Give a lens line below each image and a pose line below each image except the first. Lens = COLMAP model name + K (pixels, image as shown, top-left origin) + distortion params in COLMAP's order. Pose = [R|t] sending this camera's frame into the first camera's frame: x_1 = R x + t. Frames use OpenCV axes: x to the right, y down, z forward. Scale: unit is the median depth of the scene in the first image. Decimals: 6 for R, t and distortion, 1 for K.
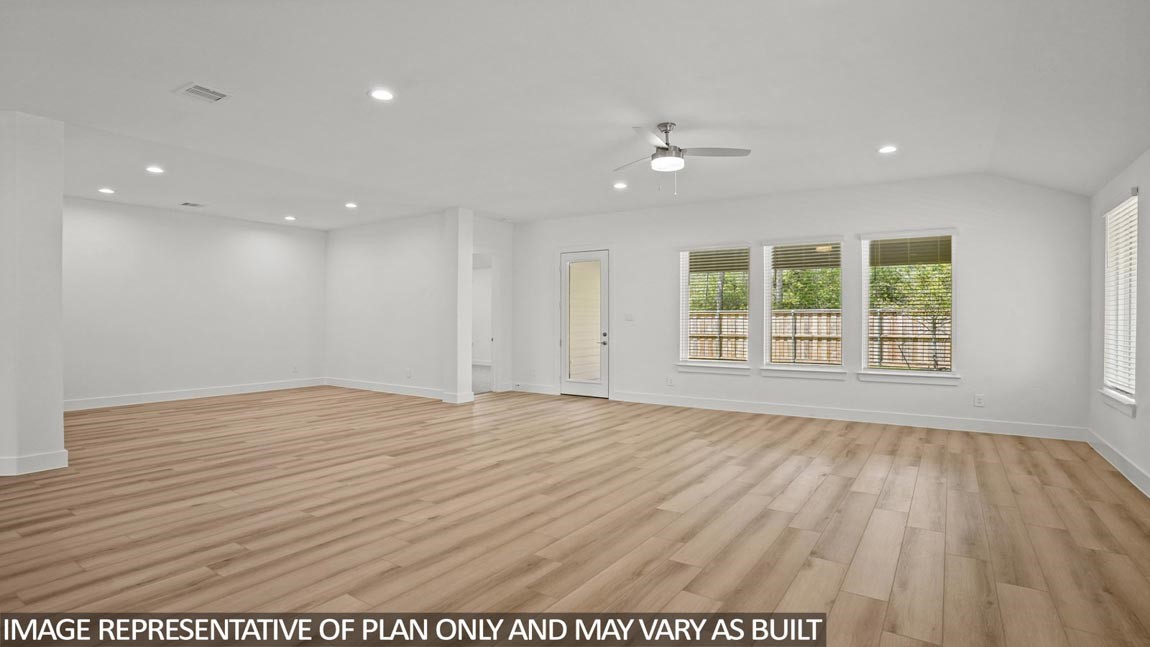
lens RADIAL K [[563.9, 0, 579.6], [0, 563.9, 309.3], [0, 0, 1]] dist [-0.041847, 0.000418]
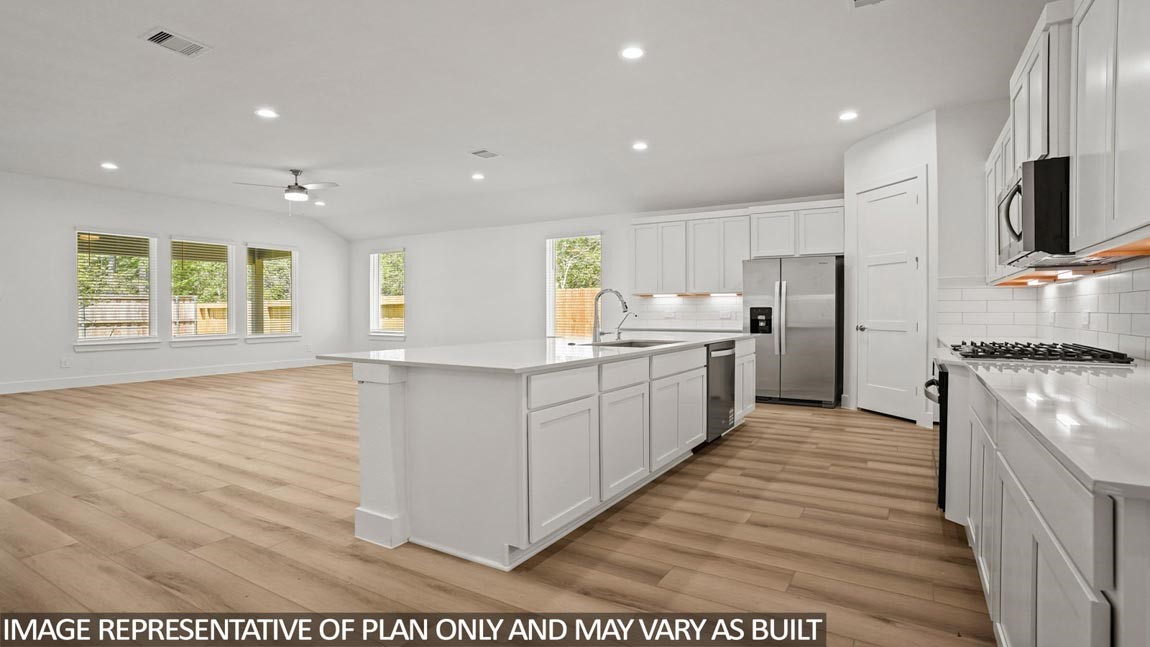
lens RADIAL K [[570.1, 0, 575.0], [0, 570.1, 323.5], [0, 0, 1]] dist [-0.022276, 0.000474]
pose [[-0.030176, -0.021741, 0.999308, -2.078763], [-0.015005, 0.999661, 0.021296, 0.061376], [-0.999432, -0.014352, -0.030492, 0.436628]]
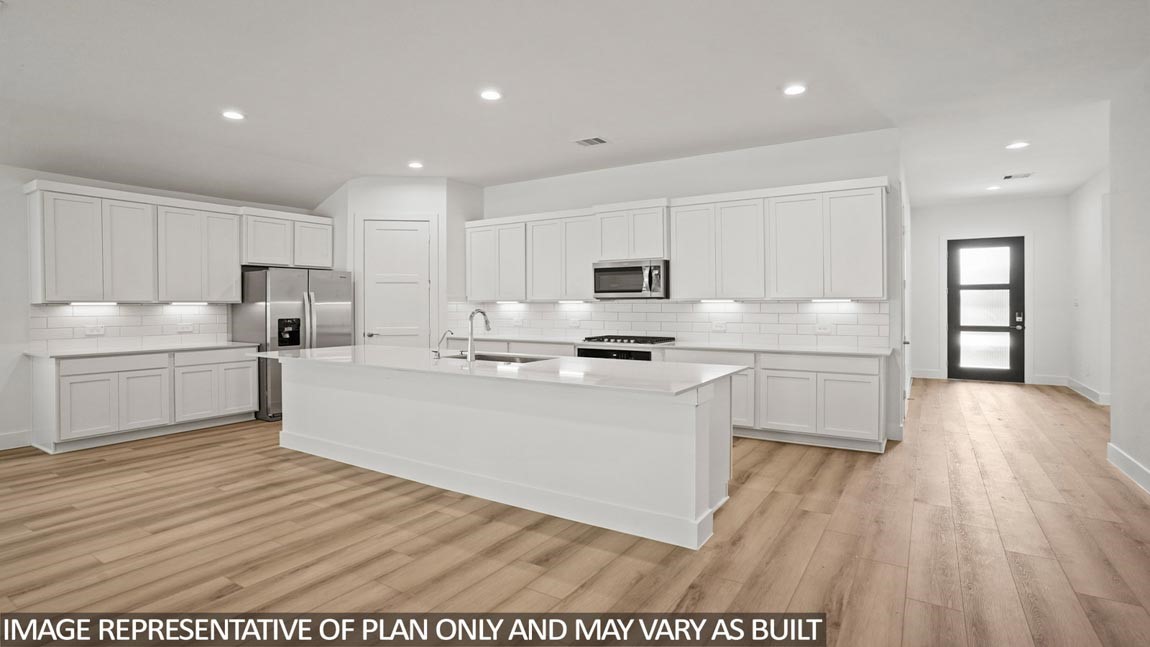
lens RADIAL K [[563.9, 0, 579.6], [0, 563.9, 309.3], [0, 0, 1]] dist [-0.041847, 0.000418]
pose [[-0.999821, 0.003392, -0.018597, -1.032244], [0.003530, 0.999966, -0.007429, 0.023120], [0.018572, -0.007493, -0.999799, 1.622002]]
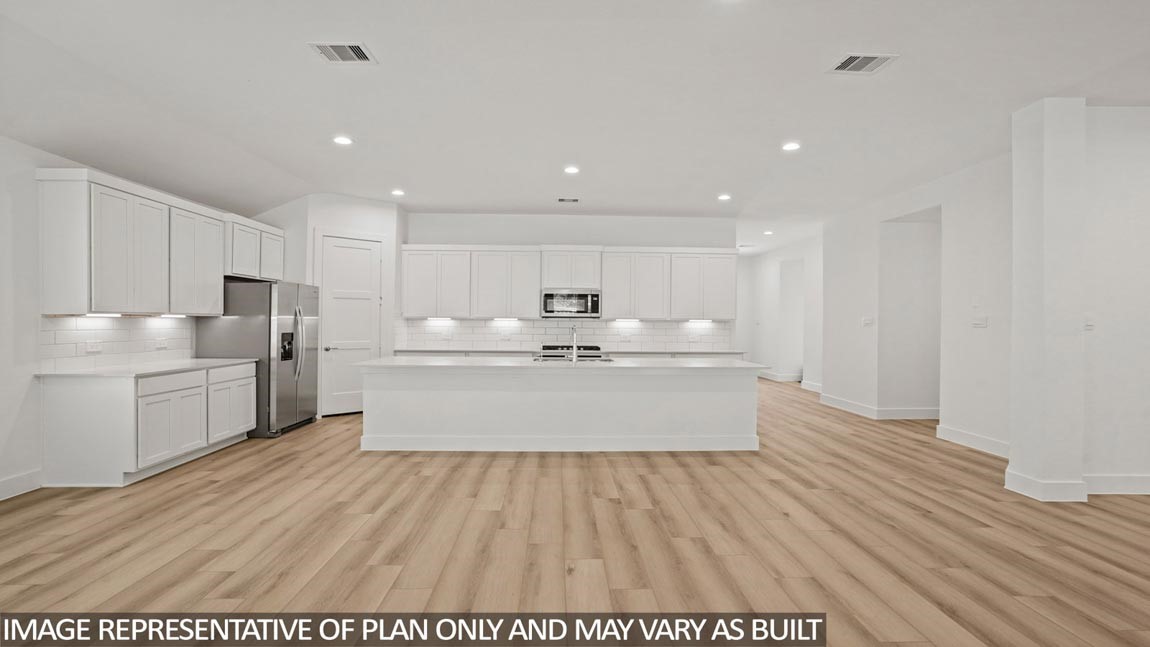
lens RADIAL K [[570.1, 0, 575.0], [0, 570.1, 323.5], [0, 0, 1]] dist [-0.022276, 0.000474]
pose [[-0.816494, -0.004307, -0.577338, 0.224290], [0.001883, 0.999947, -0.010123, 0.027303], [0.577351, -0.009353, -0.816443, 1.823313]]
